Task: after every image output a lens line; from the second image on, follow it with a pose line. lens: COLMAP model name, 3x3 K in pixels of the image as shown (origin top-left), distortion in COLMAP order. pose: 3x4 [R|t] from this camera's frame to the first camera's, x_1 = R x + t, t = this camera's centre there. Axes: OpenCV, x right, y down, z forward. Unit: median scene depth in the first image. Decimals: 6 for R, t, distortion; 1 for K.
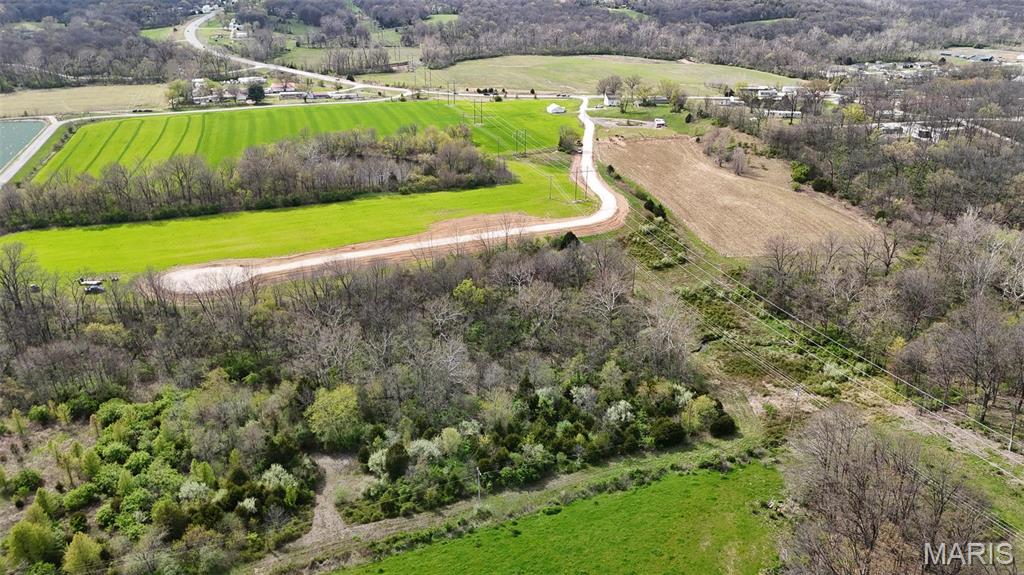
lens RADIAL K [[753.9, 0, 512.0], [0, 753.9, 287.5], [0, 0, 1]] dist [0.057545, -0.057262]
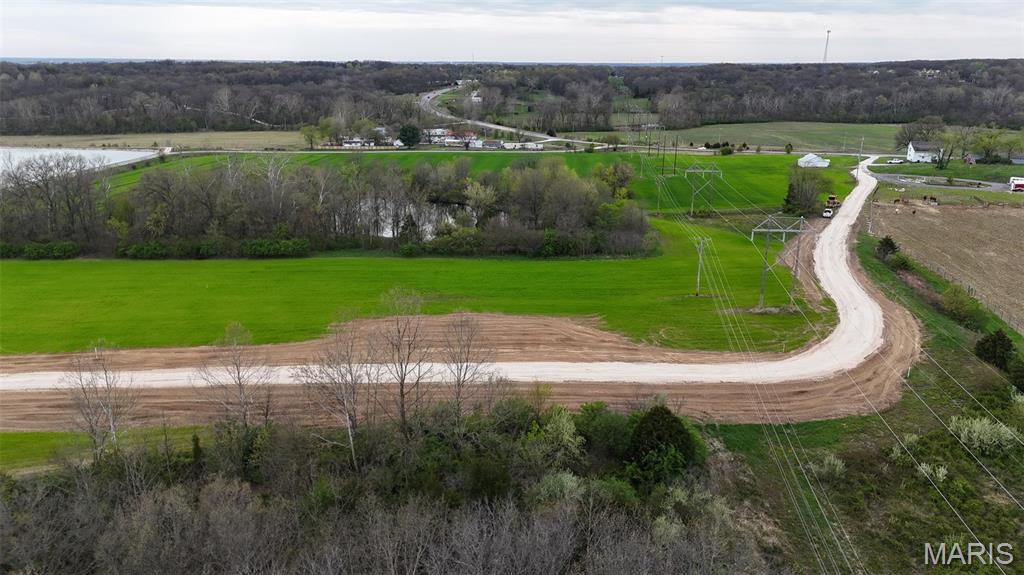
lens RADIAL K [[753.9, 0, 512.0], [0, 753.9, 287.5], [0, 0, 1]] dist [0.057545, -0.057262]
pose [[0.927109, 0.100883, -0.360959, 0.088186], [-0.146488, 0.984019, -0.101228, -0.058885], [0.344979, 0.146726, 0.927071, 0.517668]]
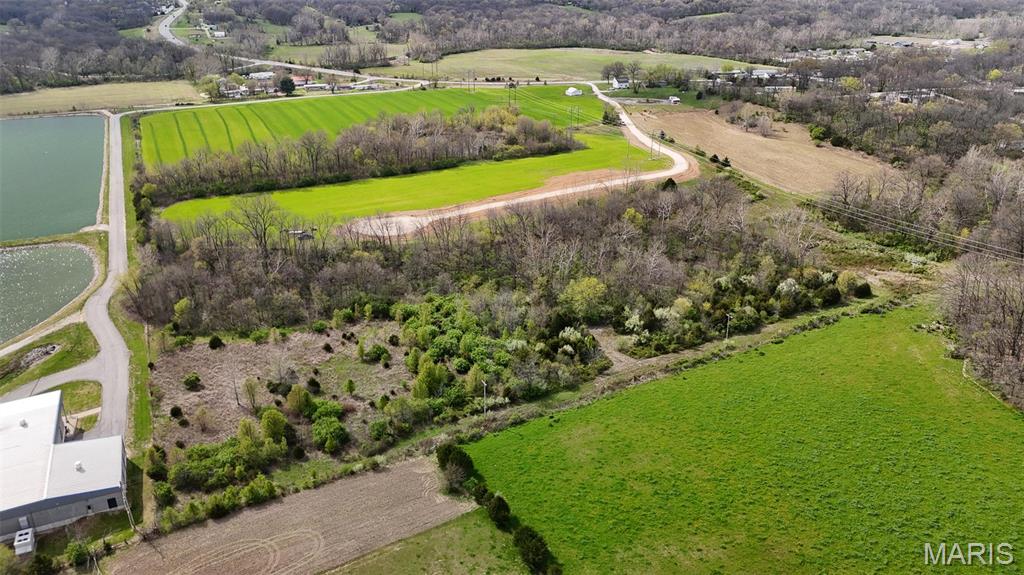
lens RADIAL K [[753.9, 0, 512.0], [0, 753.9, 287.5], [0, 0, 1]] dist [0.057545, -0.057262]
pose [[0.992821, -0.051177, 0.108112, -0.233913], [0.051192, 0.998685, 0.002637, 0.063648], [-0.108104, 0.002917, 0.994135, -0.147698]]
